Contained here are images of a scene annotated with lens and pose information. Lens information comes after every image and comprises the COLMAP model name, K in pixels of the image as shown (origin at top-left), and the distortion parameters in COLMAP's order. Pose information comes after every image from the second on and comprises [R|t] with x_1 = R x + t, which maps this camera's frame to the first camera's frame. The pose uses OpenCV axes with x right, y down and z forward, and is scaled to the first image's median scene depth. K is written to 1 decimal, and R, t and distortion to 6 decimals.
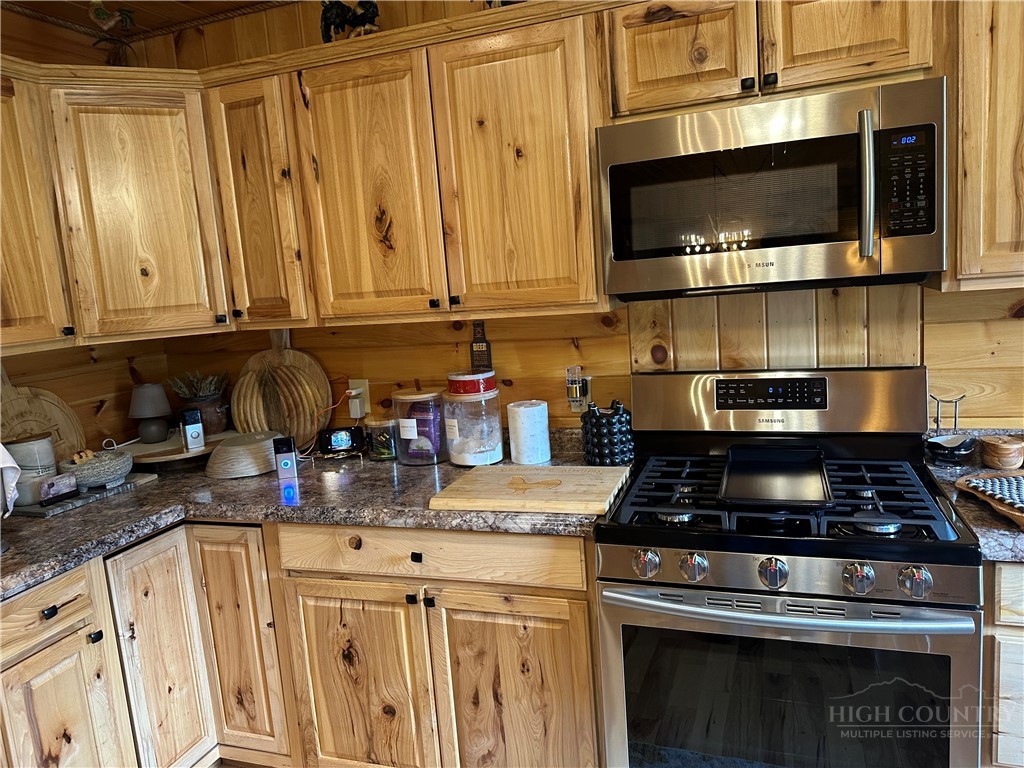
lens RADIAL K [[706.8, 0, 516.3], [0, 706.8, 386.8], [0, 0, 1]] dist [0.075122, -0.104101]
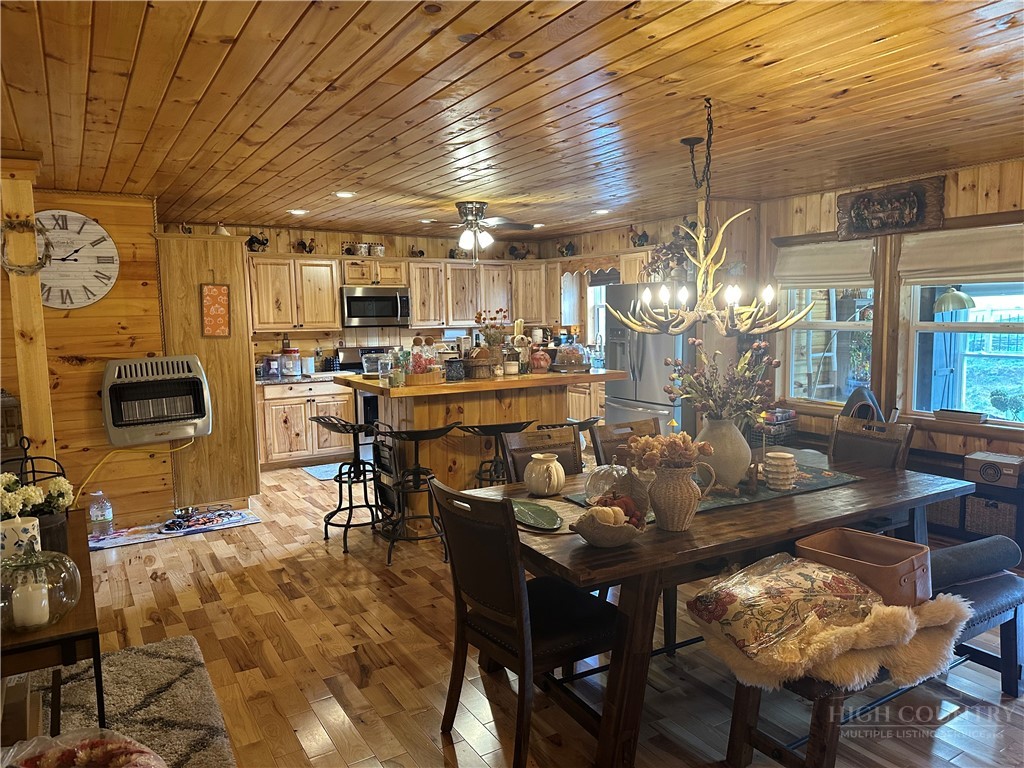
lens RADIAL K [[706.8, 0, 516.3], [0, 706.8, 386.8], [0, 0, 1]] dist [0.075122, -0.104101]
pose [[0.637162, -0.016785, 0.770547, -2.323985], [0.076854, 0.996164, -0.041851, 0.453031], [-0.766888, 0.085885, 0.636008, -2.266597]]
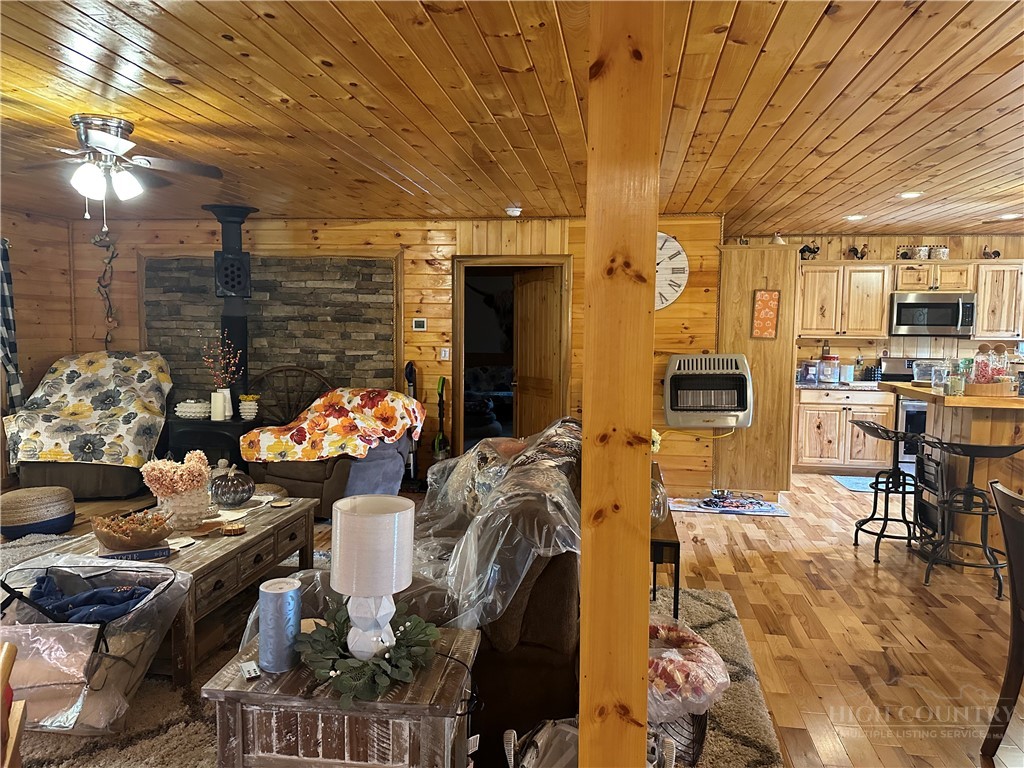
lens RADIAL K [[717.1, 0, 516.1], [0, 717.1, 382.7], [0, 0, 1]] dist [0.049851, -0.060783]
pose [[0.980971, 0.073884, 0.179546, -2.489776], [-0.061167, 0.995278, -0.075367, 0.538349], [-0.184267, 0.062950, 0.980858, -2.406451]]
